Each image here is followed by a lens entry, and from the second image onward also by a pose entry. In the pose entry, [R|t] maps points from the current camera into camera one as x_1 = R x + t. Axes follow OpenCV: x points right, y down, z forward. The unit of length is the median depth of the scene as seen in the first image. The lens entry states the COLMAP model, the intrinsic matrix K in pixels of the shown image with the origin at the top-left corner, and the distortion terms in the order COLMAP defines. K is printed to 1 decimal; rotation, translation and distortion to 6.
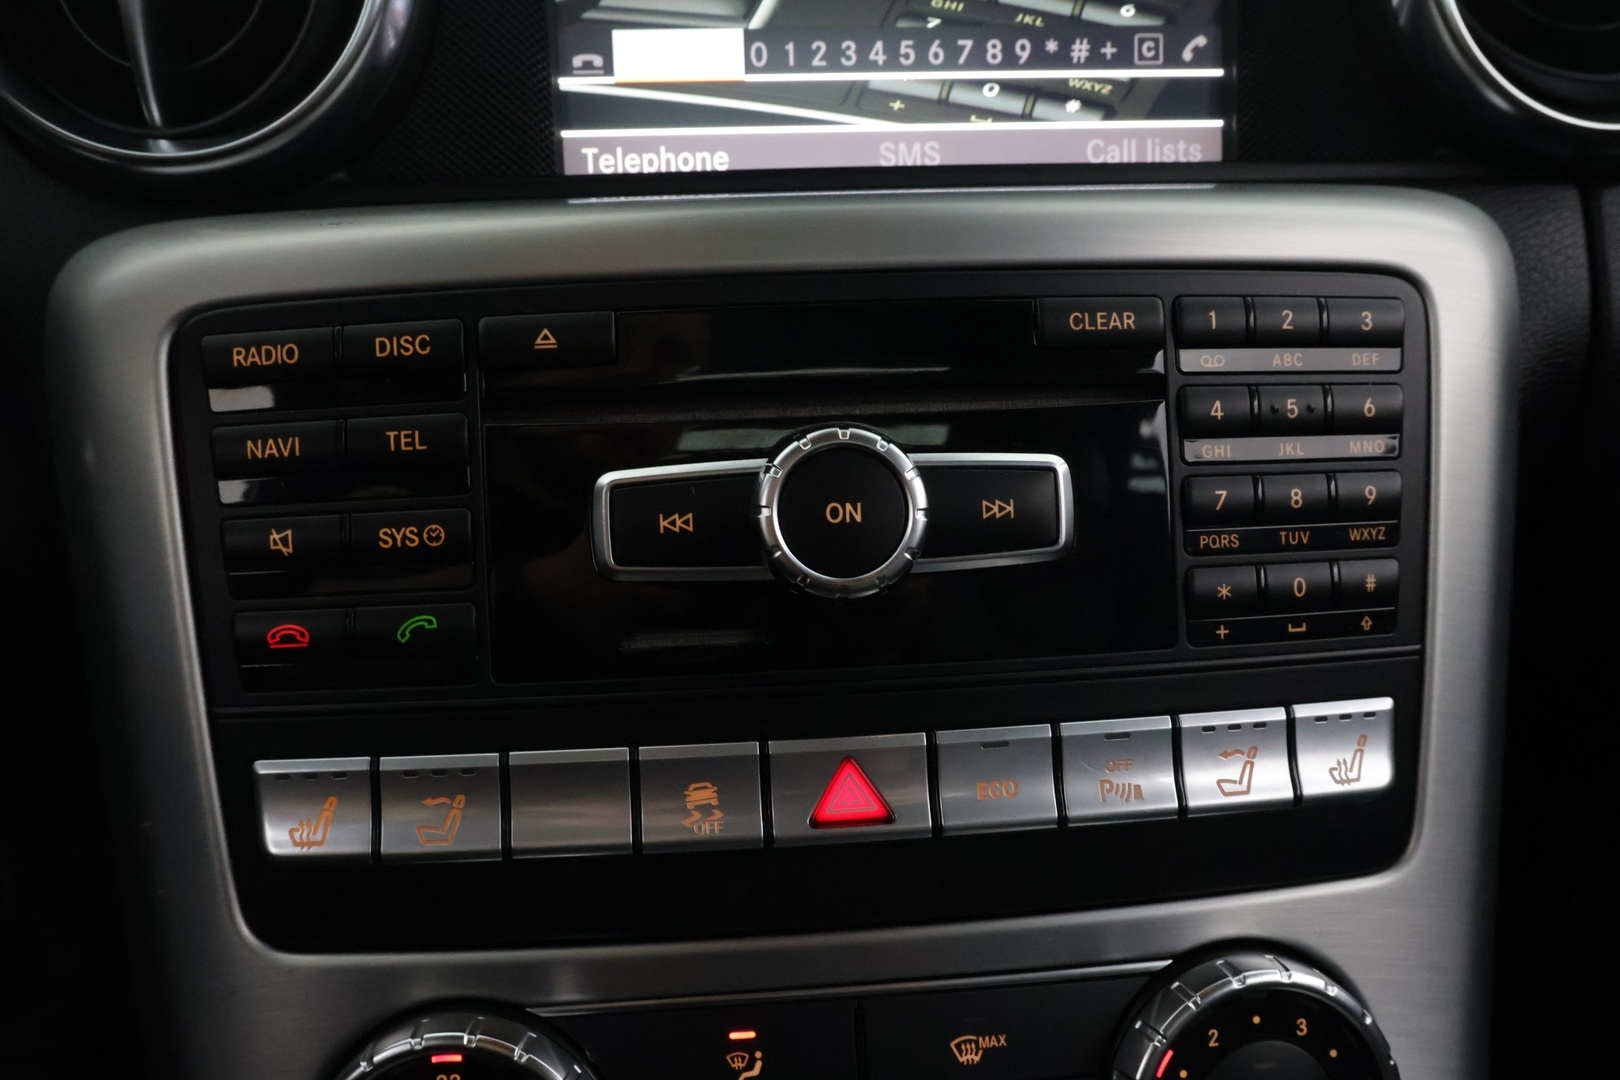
lens RADIAL K [[1364.6, 0, 810.0], [0, 1364.6, 540.0], [0, 0, 1]] dist [-0.024085, 0.020588]
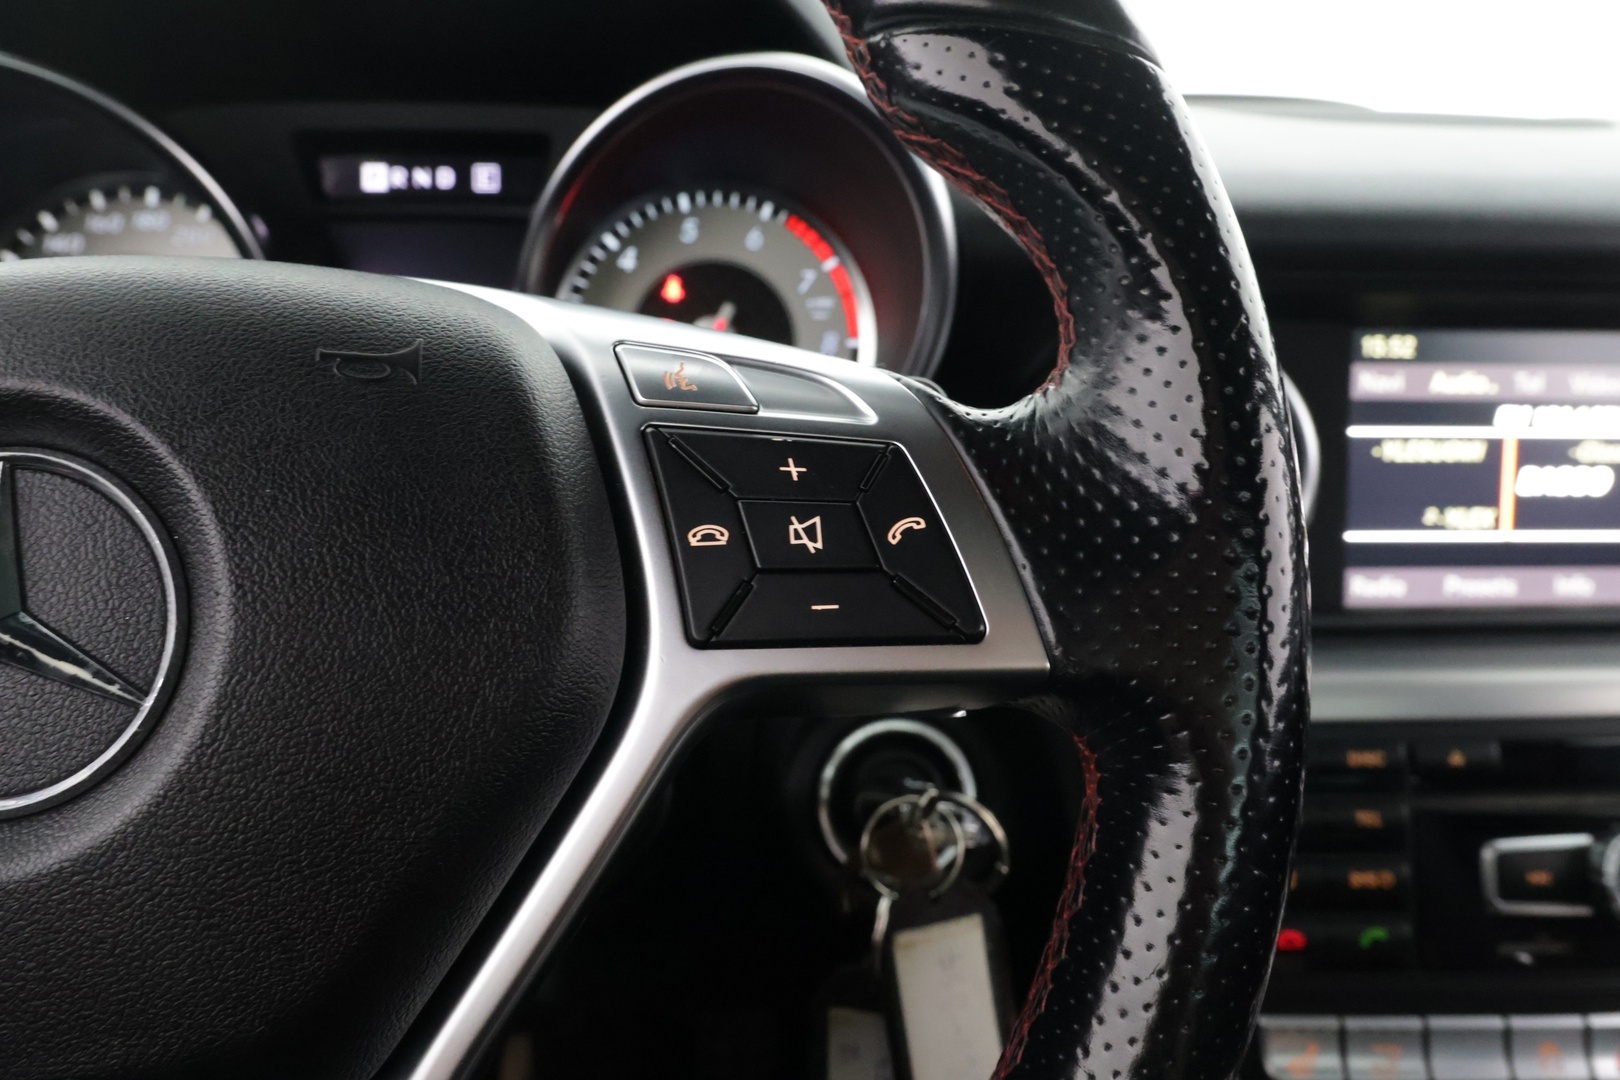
lens RADIAL K [[1364.6, 0, 810.0], [0, 1364.6, 540.0], [0, 0, 1]] dist [-0.024085, 0.020588]
pose [[0.999339, 0.035794, -0.006412, -0.904629], [-0.036126, 0.997385, -0.062602, -0.261338], [0.004154, 0.062792, 0.998018, -0.577903]]
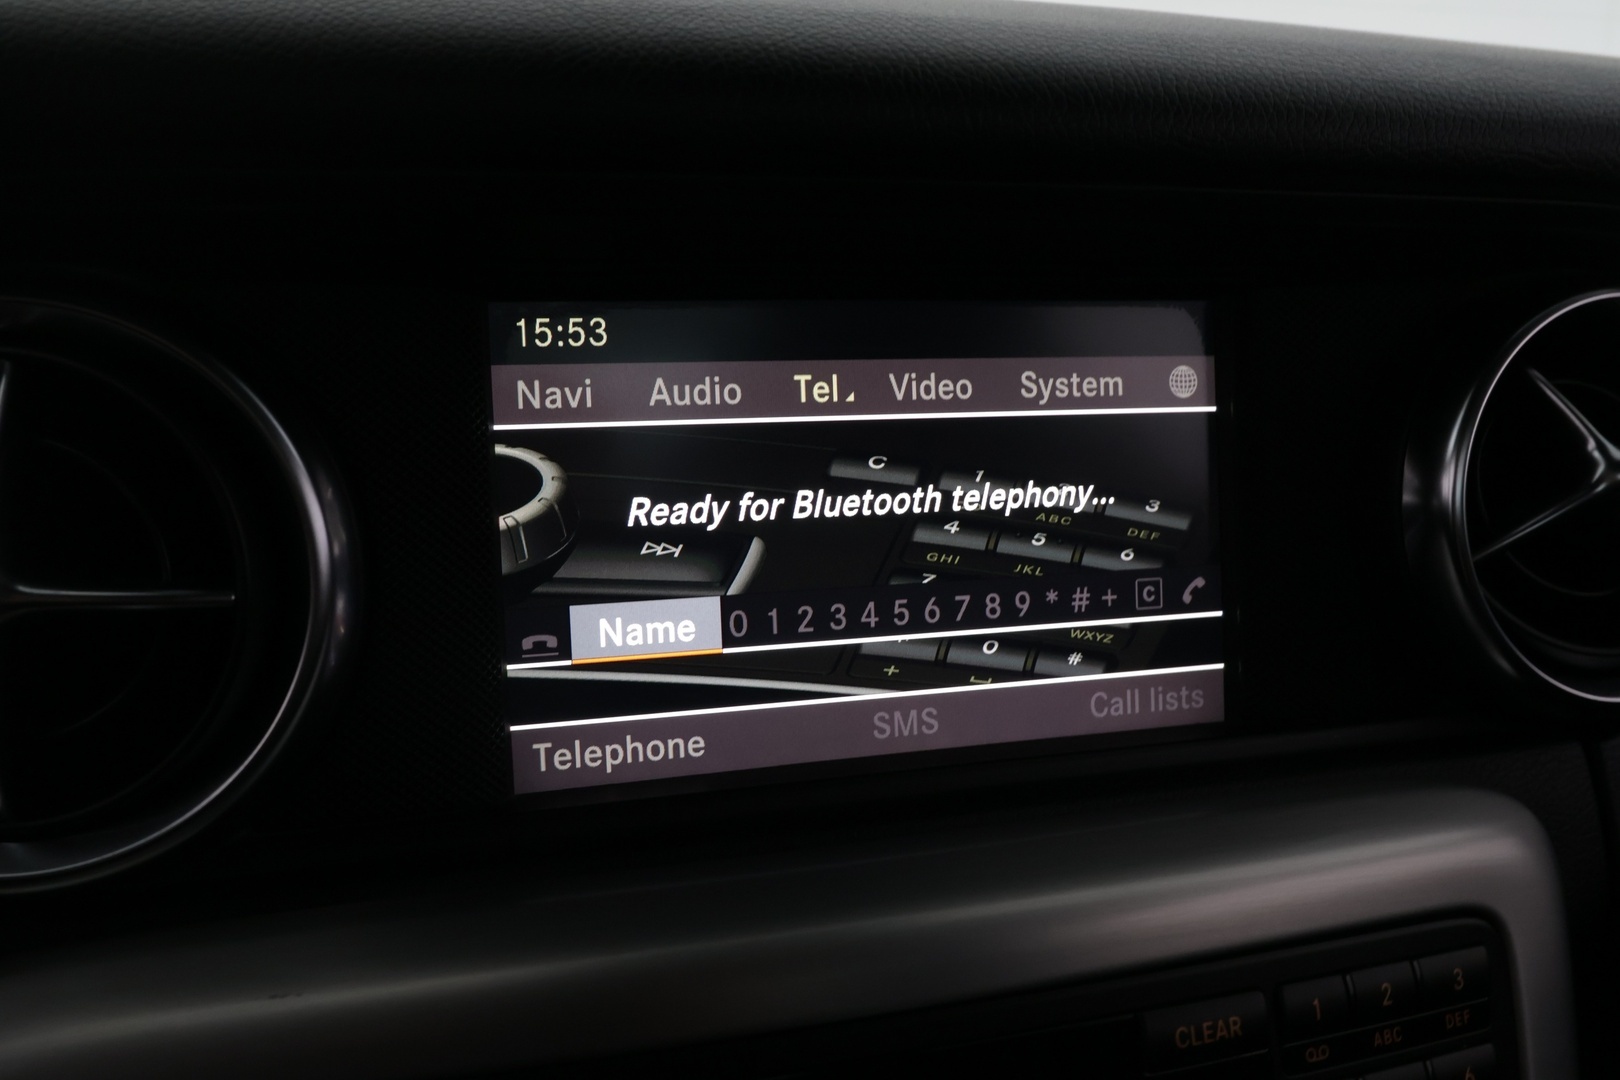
lens RADIAL K [[1364.6, 0, 810.0], [0, 1364.6, 540.0], [0, 0, 1]] dist [-0.024085, 0.020588]
pose [[0.980466, -0.017099, 0.195945, -0.196202], [0.036794, 0.994573, -0.097322, -0.392091], [-0.193217, 0.102631, 0.975774, 0.169395]]
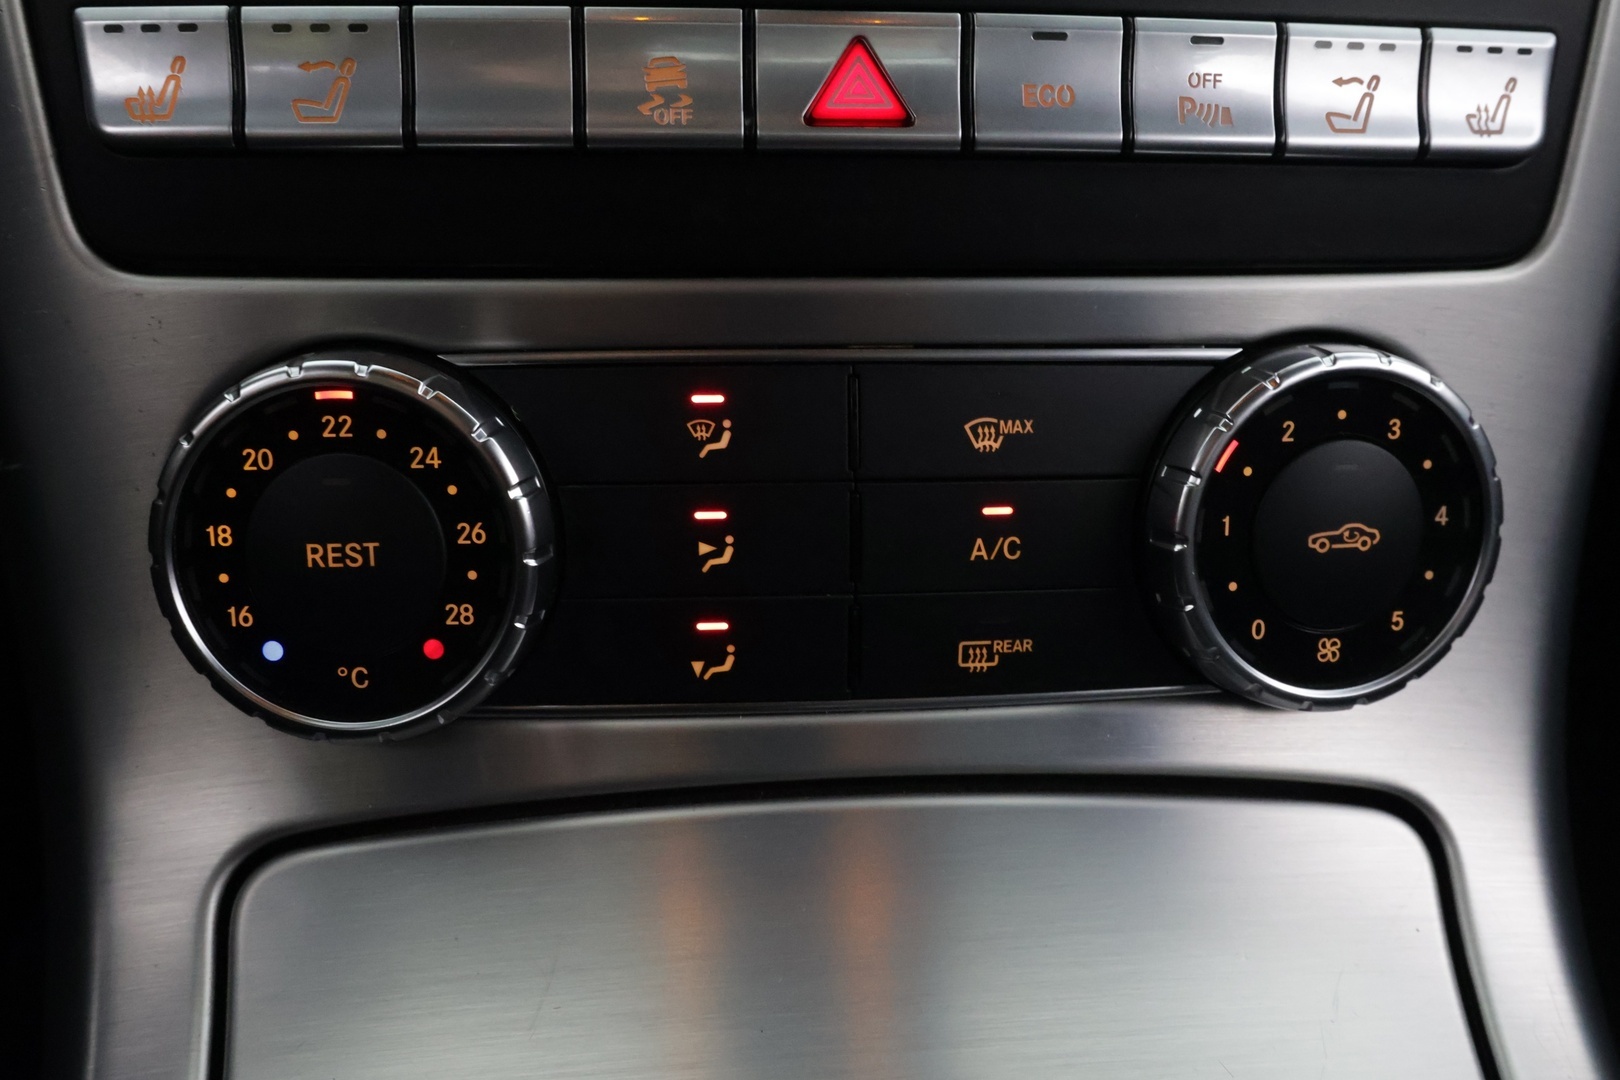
lens RADIAL K [[1364.6, 0, 810.0], [0, 1364.6, 540.0], [0, 0, 1]] dist [-0.024085, 0.020588]
pose [[0.998814, 0.043672, 0.021510, -0.003135], [-0.047183, 0.977245, 0.206800, 0.269024], [-0.011989, -0.207570, 0.978147, 0.190157]]
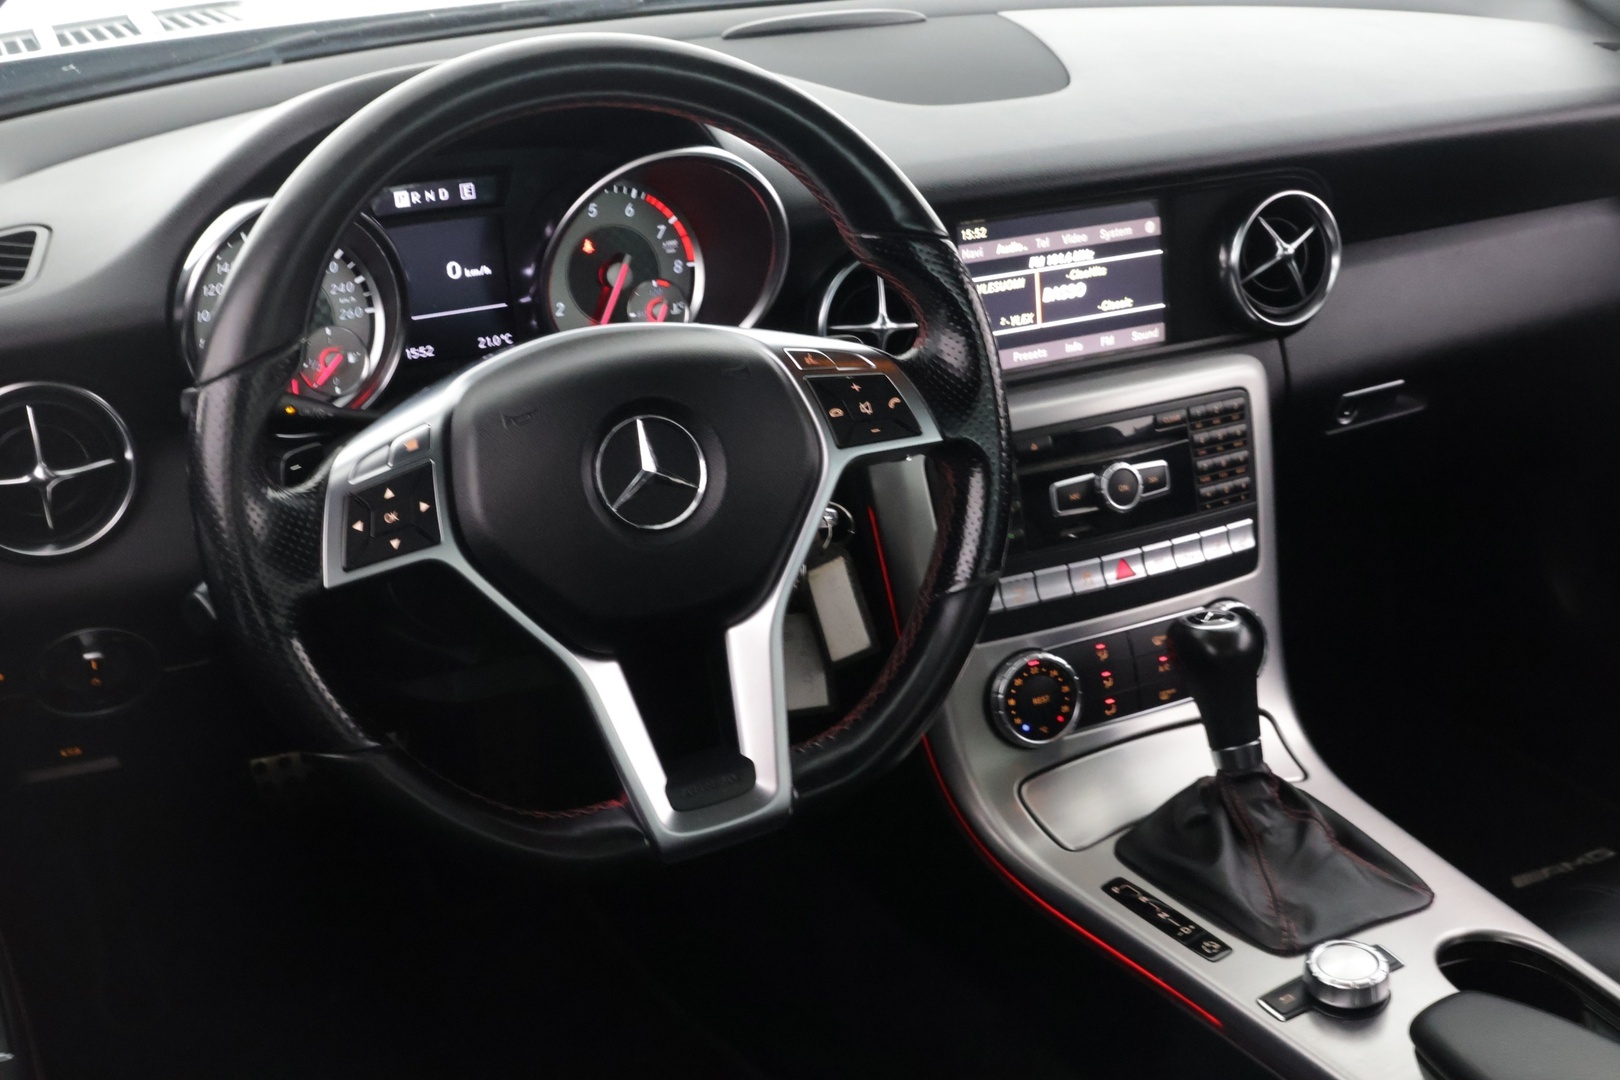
lens RADIAL K [[1962.0, 0, 810.0], [0, 1962.0, 540.0], [0, 0, 1]] dist [0.004756, -0.000828]
pose [[0.922912, -0.141025, 0.358253, -2.321917], [0.109233, 0.988176, 0.107592, -0.472456], [-0.369191, -0.060165, 0.927404, -3.082796]]
